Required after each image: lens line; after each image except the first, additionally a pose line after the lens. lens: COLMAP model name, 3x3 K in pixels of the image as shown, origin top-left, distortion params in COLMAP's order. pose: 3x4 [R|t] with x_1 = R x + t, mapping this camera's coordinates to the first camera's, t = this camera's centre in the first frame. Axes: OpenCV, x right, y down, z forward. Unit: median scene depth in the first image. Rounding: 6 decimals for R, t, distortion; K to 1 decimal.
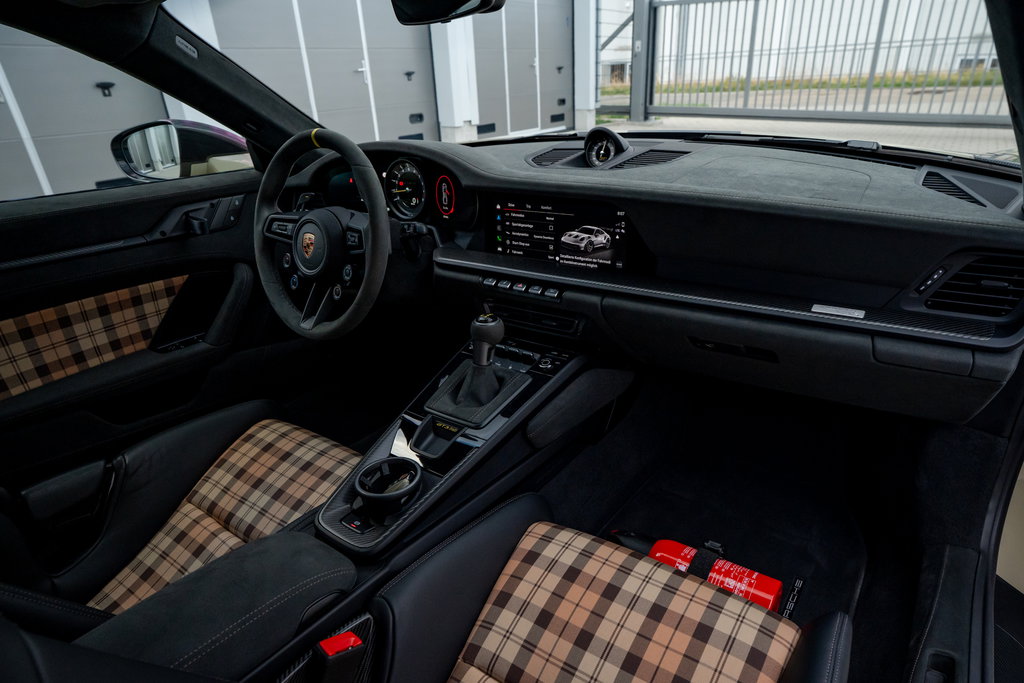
lens RADIAL K [[597.5, 0, 555.6], [0, 597.5, 350.0], [0, 0, 1]] dist [-0.033686, 0.004860]
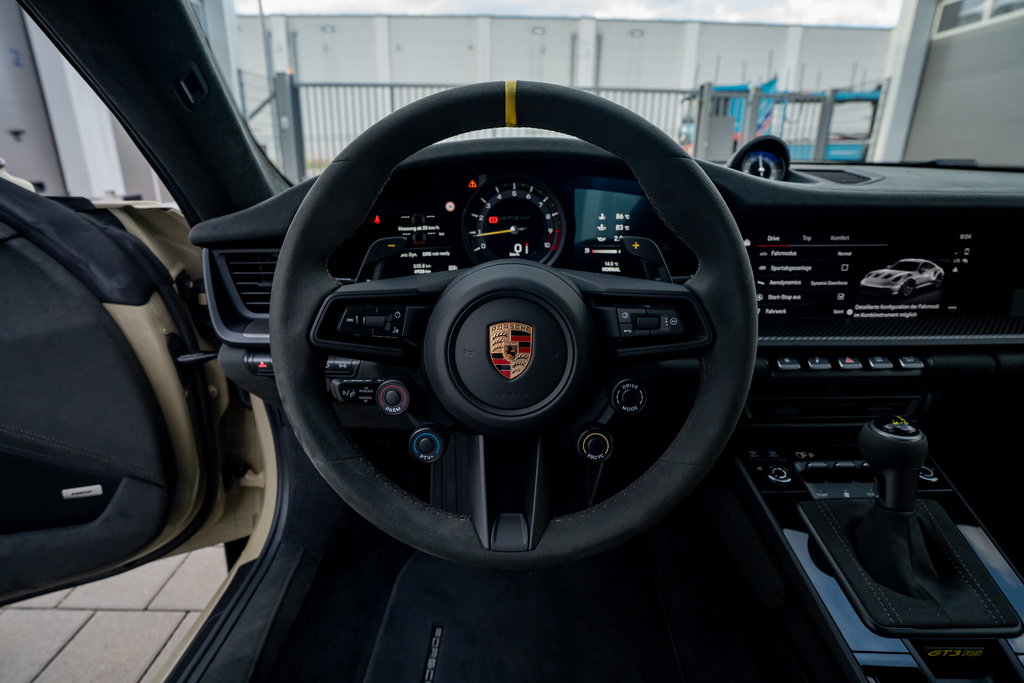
lens RADIAL K [[533.0, 0, 520.9], [0, 533.0, 343.4], [0, 0, 1]] dist [-0.045587, 0.012501]
pose [[0.839643, -0.152219, 0.521371, -0.625134], [0.200470, 0.979000, -0.037019, -0.173177], [-0.504788, 0.135602, 0.852527, 0.699674]]
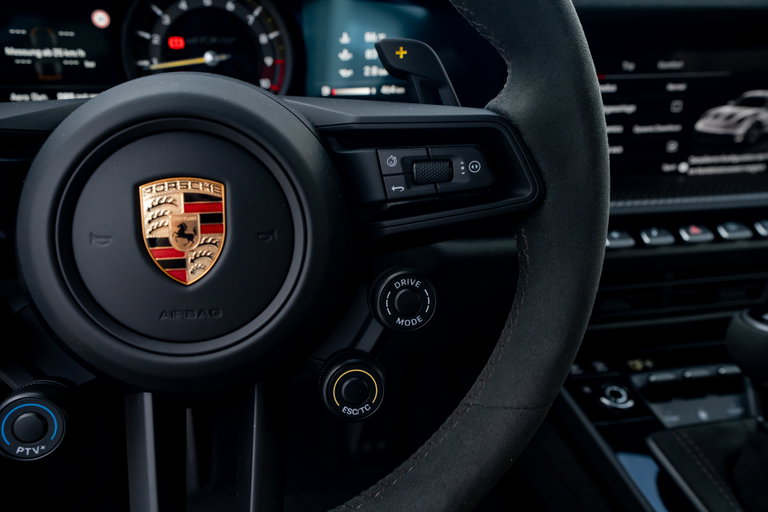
lens RADIAL K [[599.1, 0, 386.1], [0, 599.1, 255.7], [0, 0, 1]] dist [0.007591, 0.014177]
pose [[0.709587, -0.206638, 0.673637, -0.532844], [0.261674, 0.964942, 0.020357, -0.159305], [-0.654227, 0.161828, 0.738782, 0.814594]]
